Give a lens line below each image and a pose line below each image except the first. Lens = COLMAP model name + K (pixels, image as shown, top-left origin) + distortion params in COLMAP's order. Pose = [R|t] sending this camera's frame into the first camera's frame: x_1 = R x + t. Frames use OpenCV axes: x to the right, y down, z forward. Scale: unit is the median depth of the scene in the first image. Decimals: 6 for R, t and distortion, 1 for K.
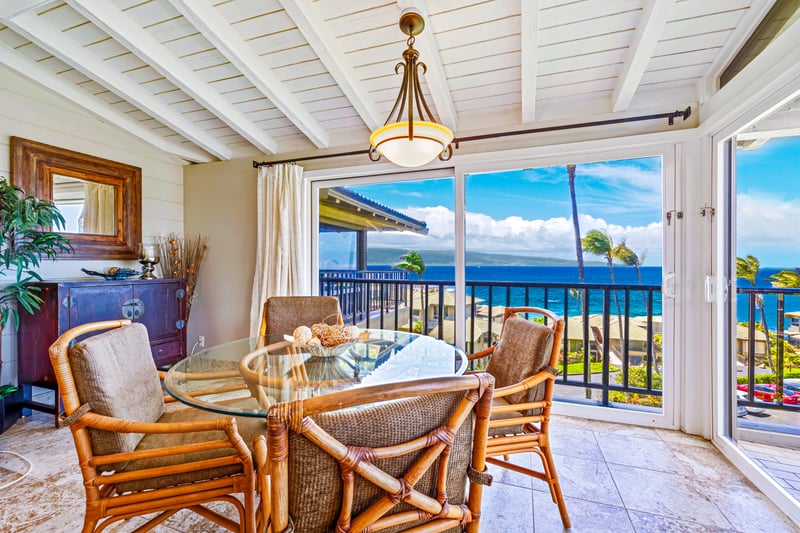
lens RADIAL K [[346.7, 0, 400.0], [0, 346.7, 266.5], [0, 0, 1]] dist [-0.000354, -0.000021]
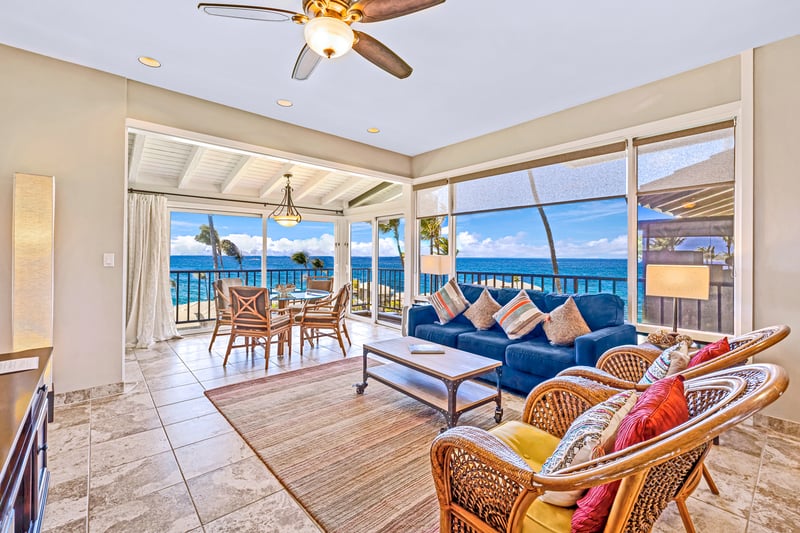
lens RADIAL K [[346.6, 0, 378.7], [0, 346.6, 253.7], [0, 0, 1]] dist [-0.000066, 0.000146]
pose [[0.519954, 0.006914, 0.854166, -1.287690], [-0.005604, 0.999973, -0.004683, -0.046613], [-0.854176, -0.002352, 0.519979, -0.697205]]
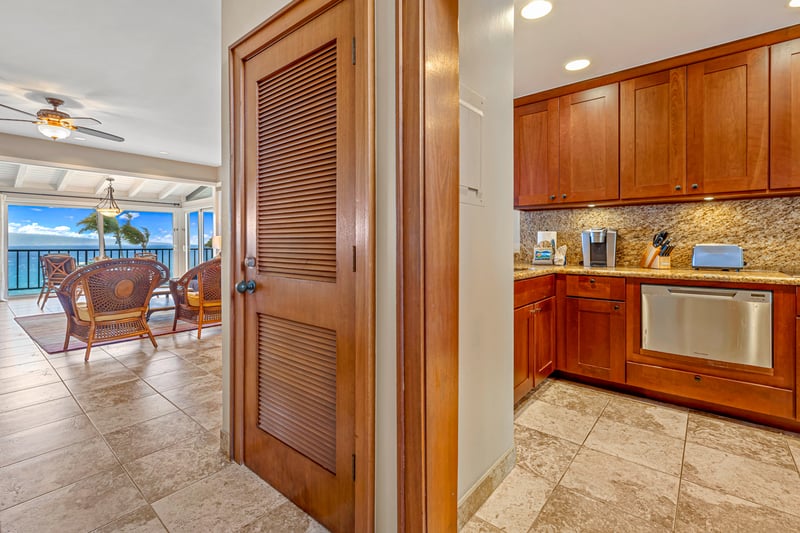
lens RADIAL K [[352.4, 0, 376.3], [0, 352.4, 241.8], [0, 0, 1]] dist [0.002715, 0.000644]
pose [[0.367598, 0.003347, 0.929979, -1.651814], [0.001030, 0.999991, -0.004007, 0.002356], [-0.929984, 0.002431, 0.367591, -2.083075]]
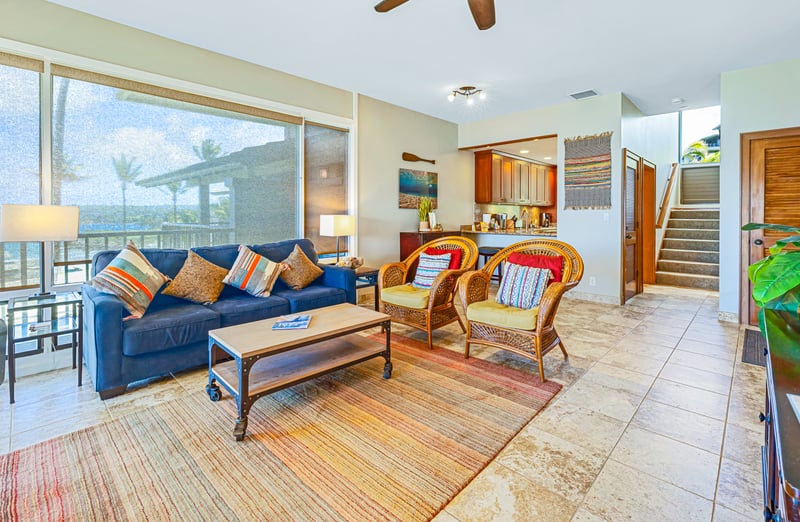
lens RADIAL K [[368.2, 0, 413.6], [0, 368.2, 218.5], [0, 0, 1]] dist [0.001020, 0.000279]
pose [[-0.920853, -0.004553, 0.389884, -0.933432], [-0.001913, 0.999973, 0.007158, -0.021719], [-0.389906, 0.005846, -0.920836, 0.429733]]
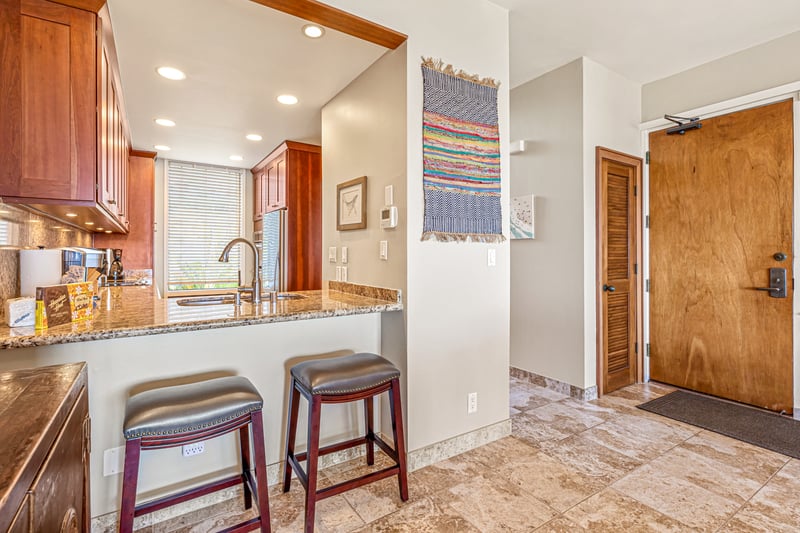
lens RADIAL K [[362.1, 0, 371.8], [0, 362.1, 252.4], [0, 0, 1]] dist [-0.001626, -0.000022]
pose [[-0.636425, -0.002742, -0.771334, -0.280340], [-0.001360, 0.999996, -0.002433, -0.029042], [0.771338, -0.000500, -0.636426, -1.264994]]
